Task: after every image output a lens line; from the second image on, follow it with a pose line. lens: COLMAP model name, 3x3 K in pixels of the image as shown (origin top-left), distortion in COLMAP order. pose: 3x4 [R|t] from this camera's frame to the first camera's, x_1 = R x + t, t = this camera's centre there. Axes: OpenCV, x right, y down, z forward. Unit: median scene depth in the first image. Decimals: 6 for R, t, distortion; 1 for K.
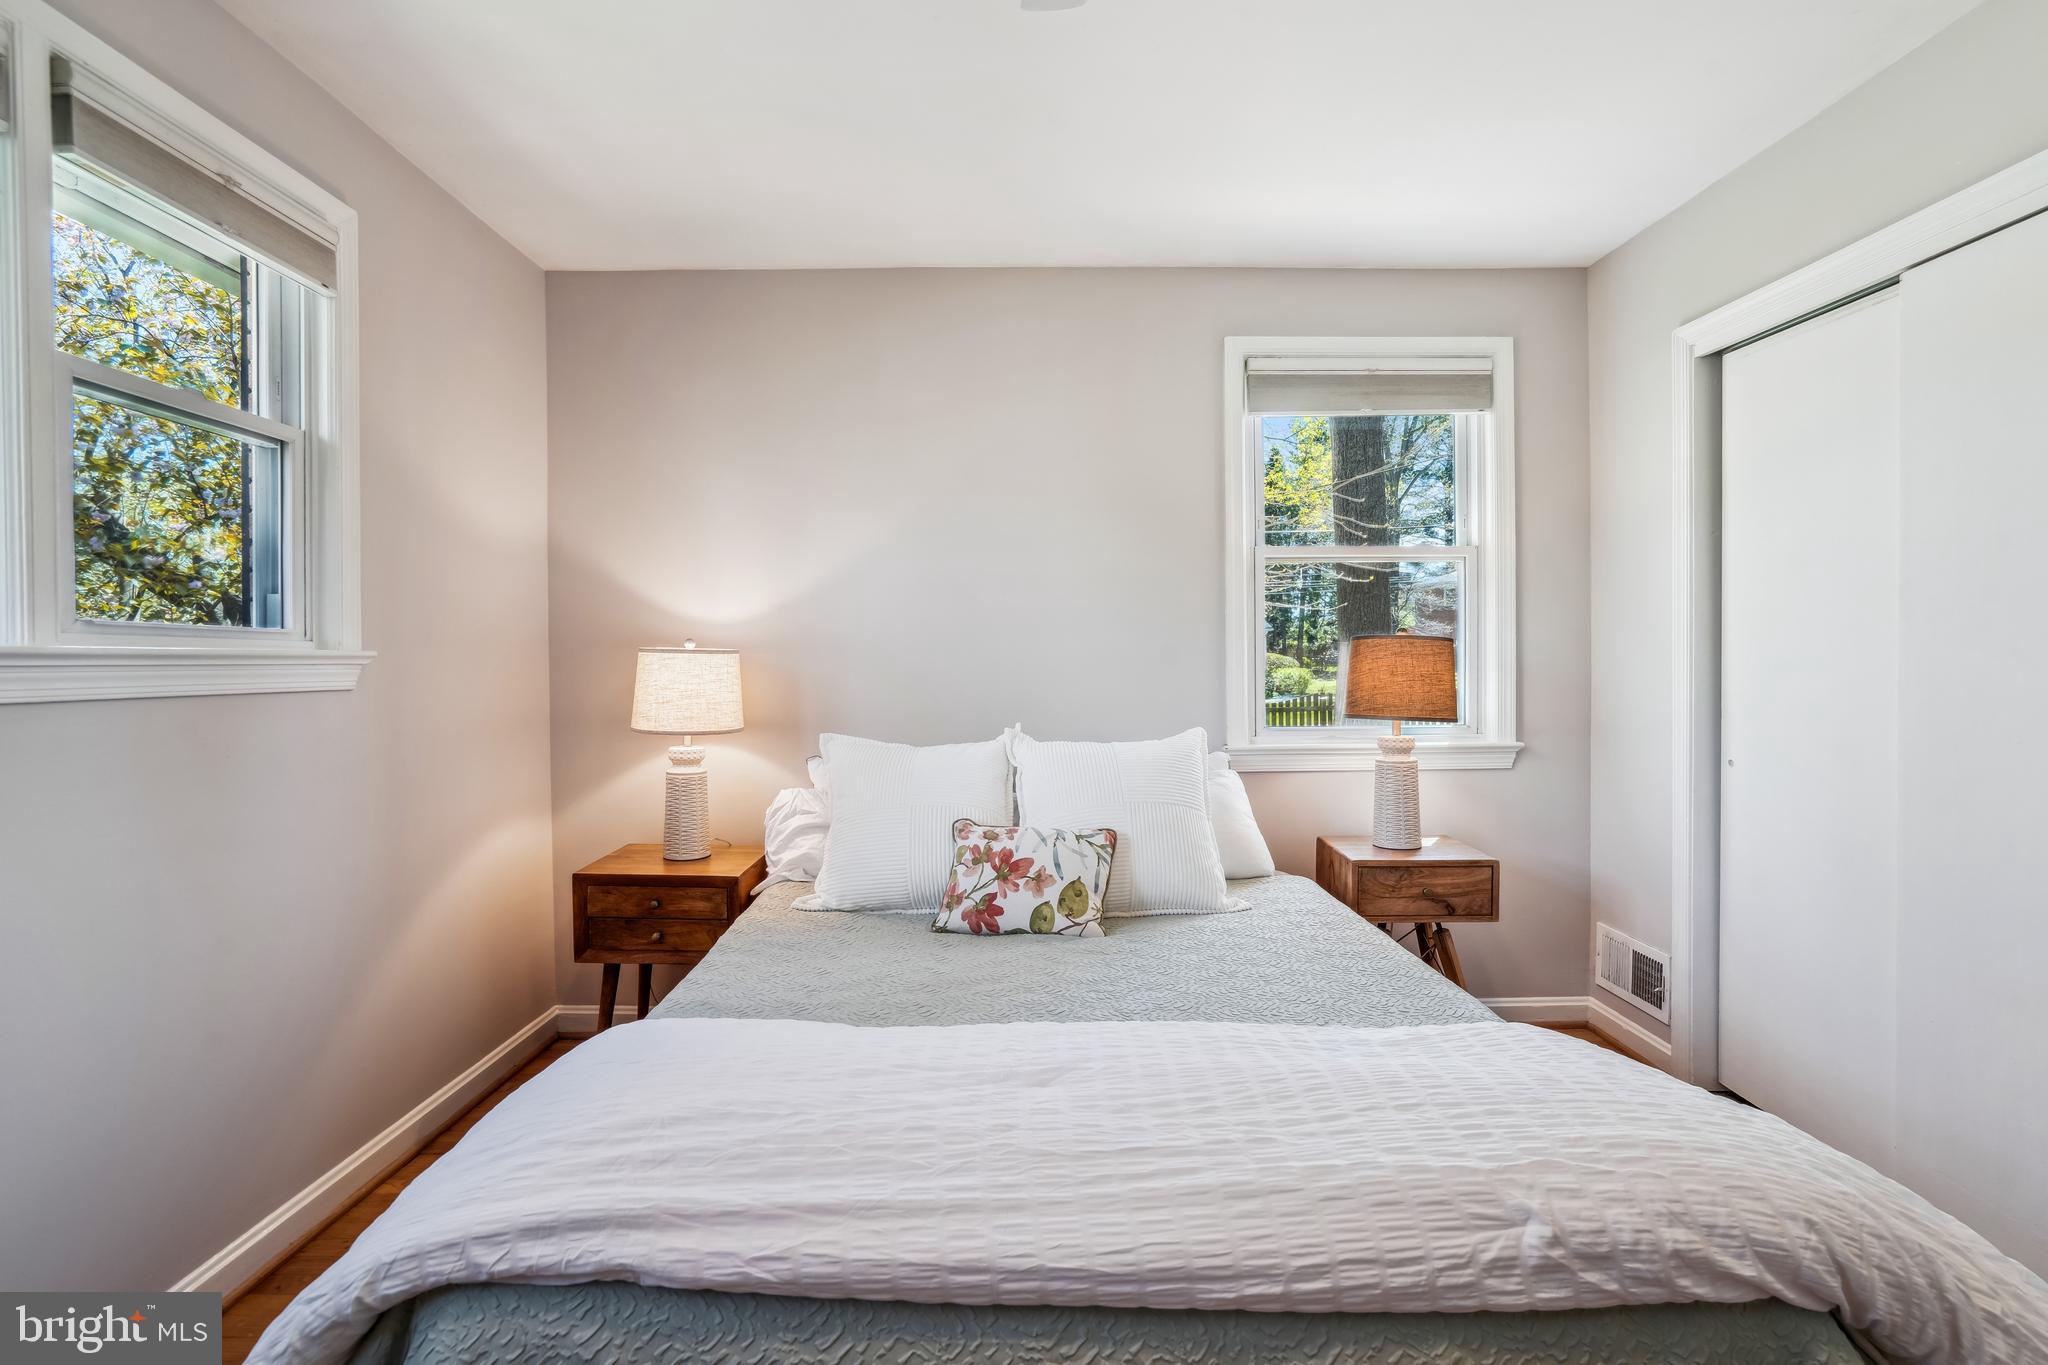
lens RADIAL K [[965.1, 0, 1025.6], [0, 965.1, 664.9], [0, 0, 1]] dist [-0.043694, 0.024769]
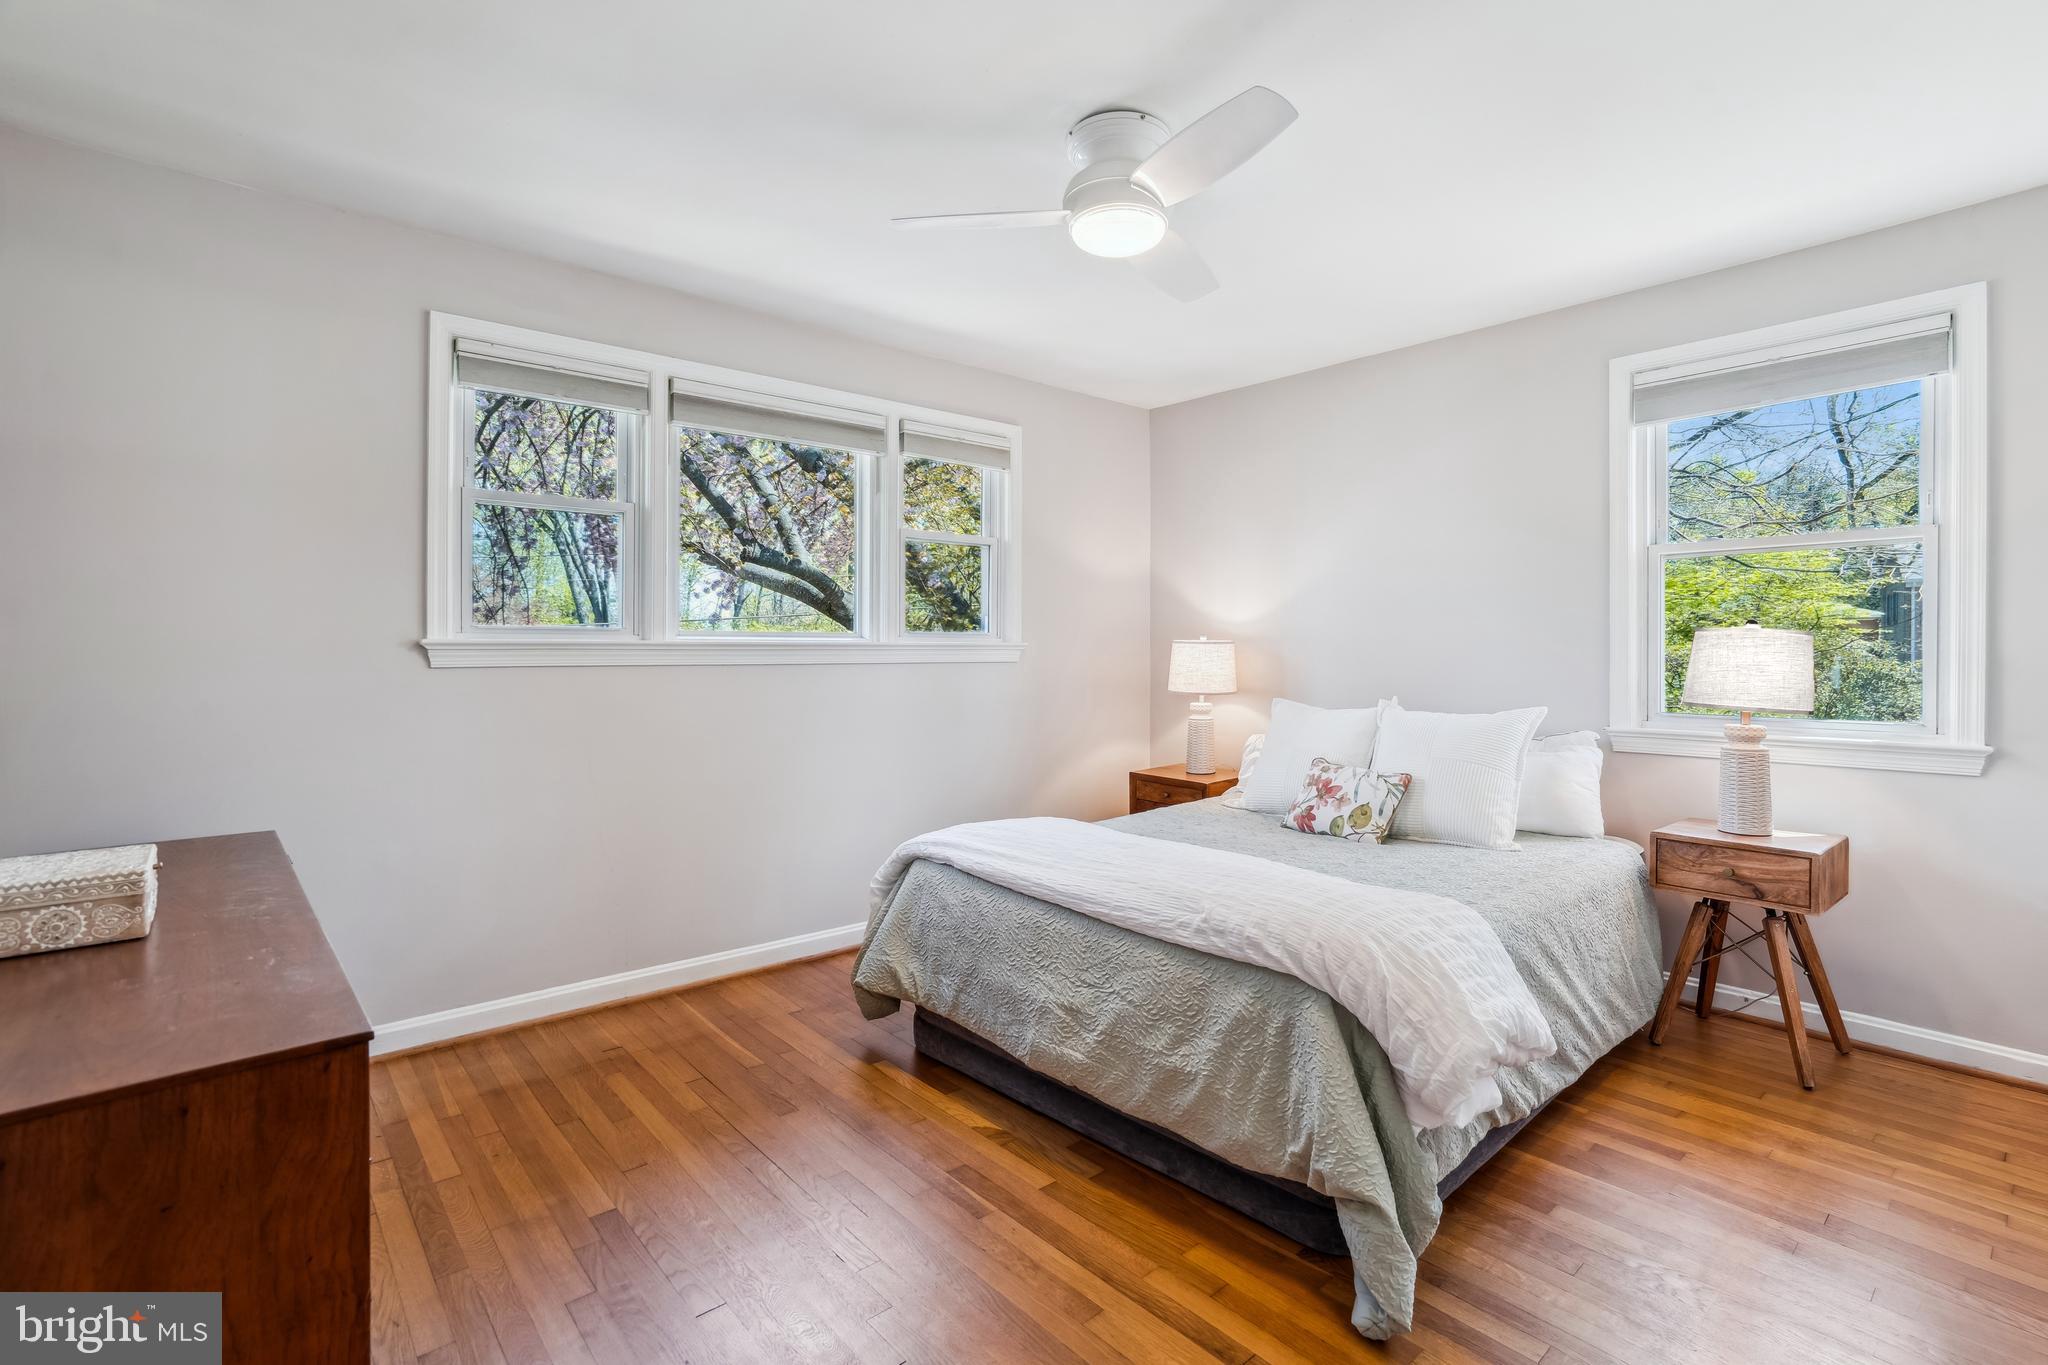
lens RADIAL K [[951.9, 0, 1029.9], [0, 951.9, 648.1], [0, 0, 1]] dist [-0.045749, 0.028639]
pose [[0.654742, 0.004904, -0.755836, 0.780339], [-0.007870, 0.999969, -0.000329, -0.002700], [0.755811, 0.006164, 0.654761, -0.289662]]
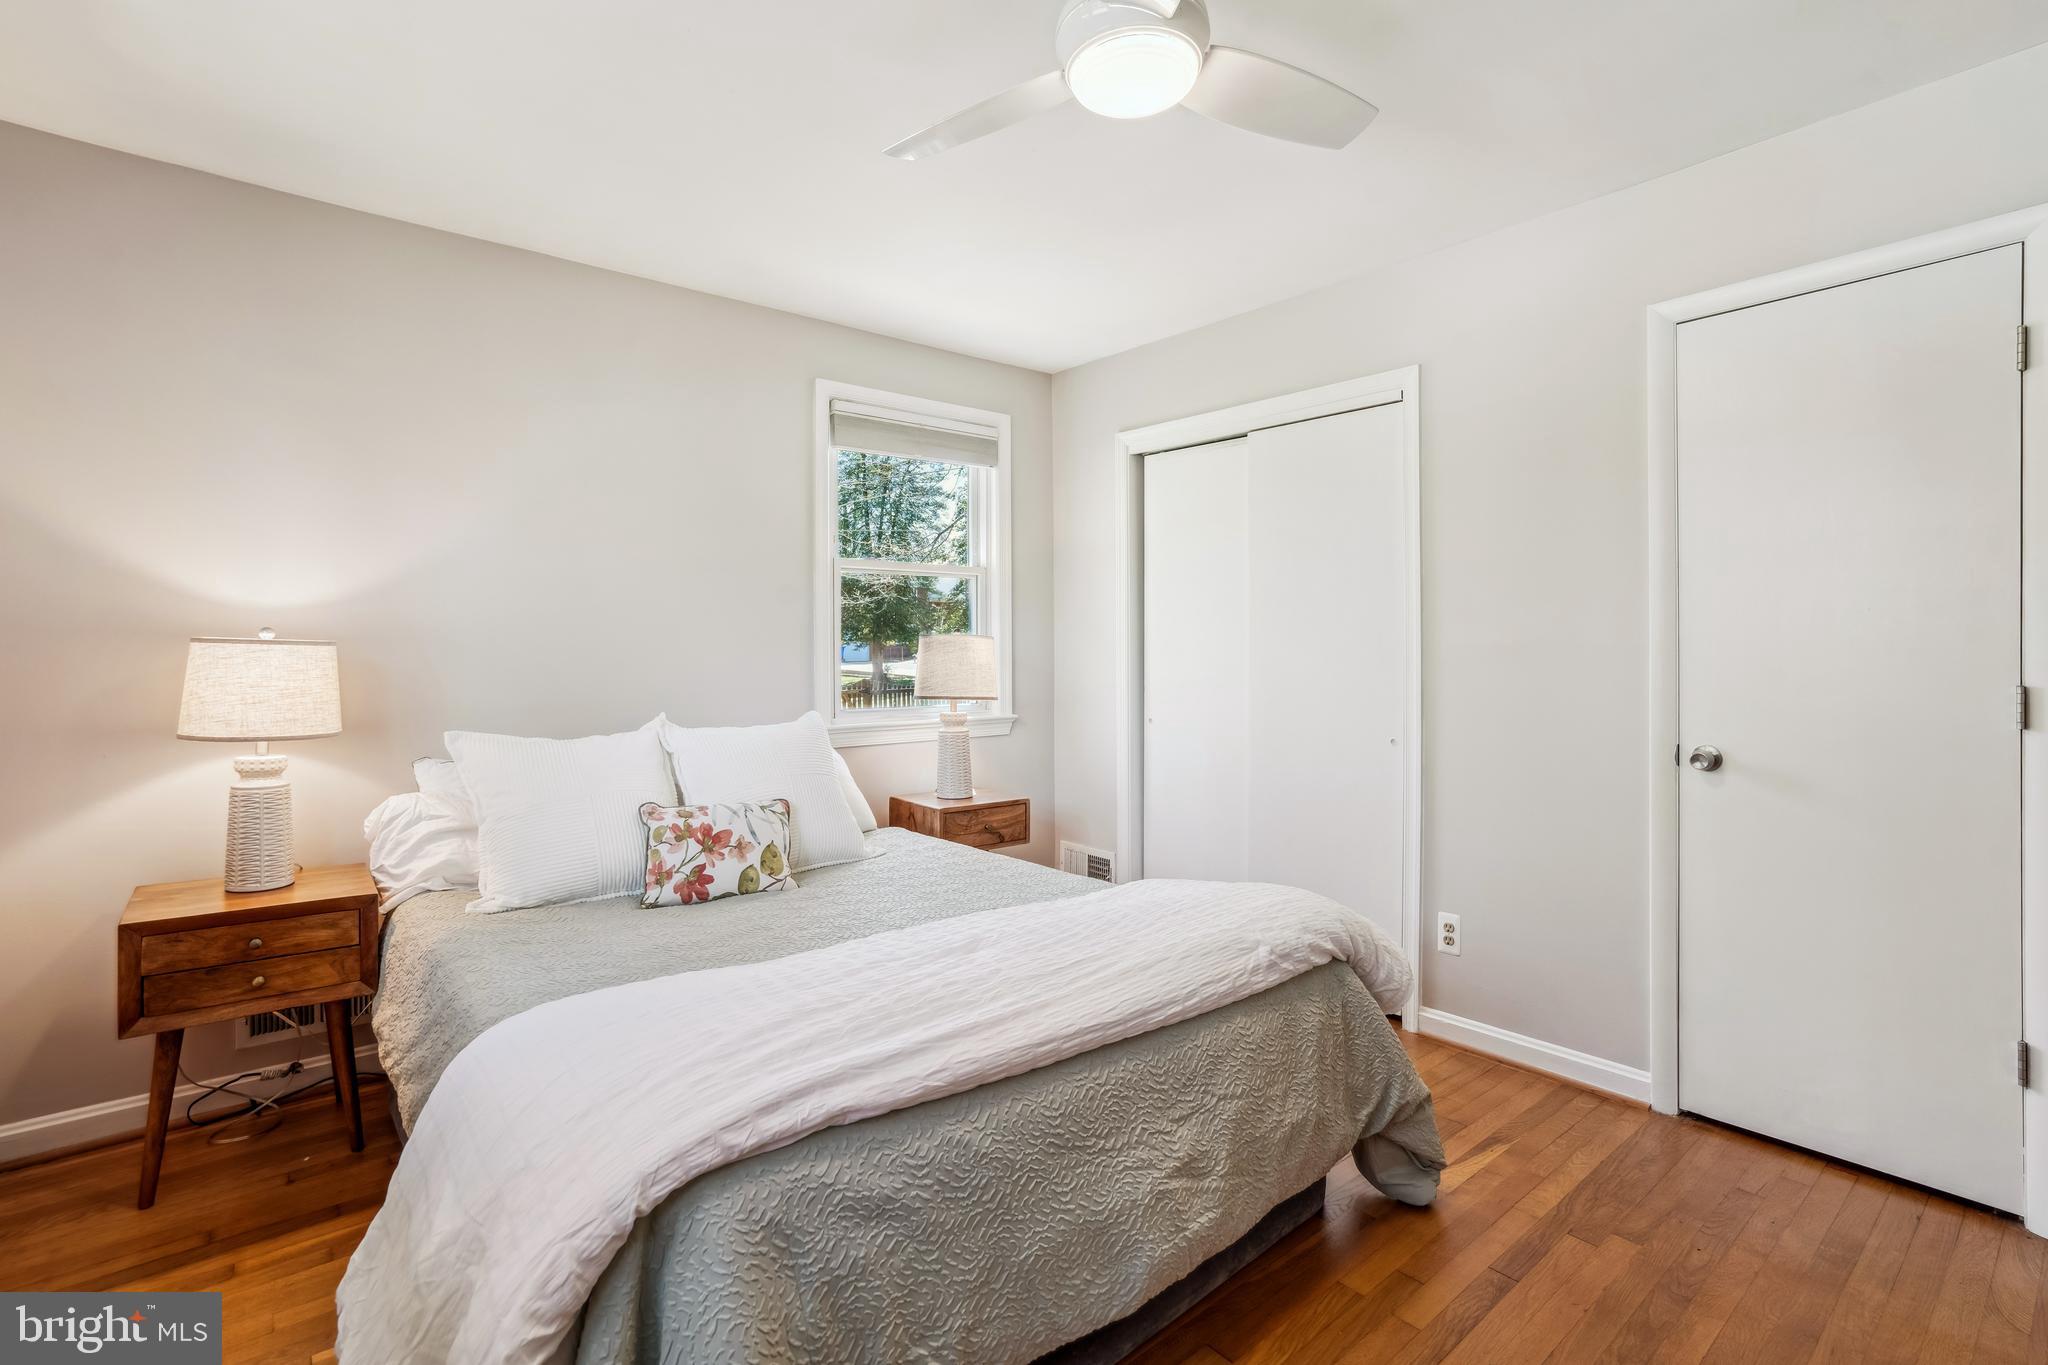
lens RADIAL K [[951.9, 0, 1029.9], [0, 951.9, 648.1], [0, 0, 1]] dist [-0.045749, 0.028639]
pose [[0.770501, 0.005318, 0.637416, -0.431801], [0.002002, 0.999940, -0.010763, 0.001873], [-0.637435, 0.009569, 0.770445, -0.074897]]
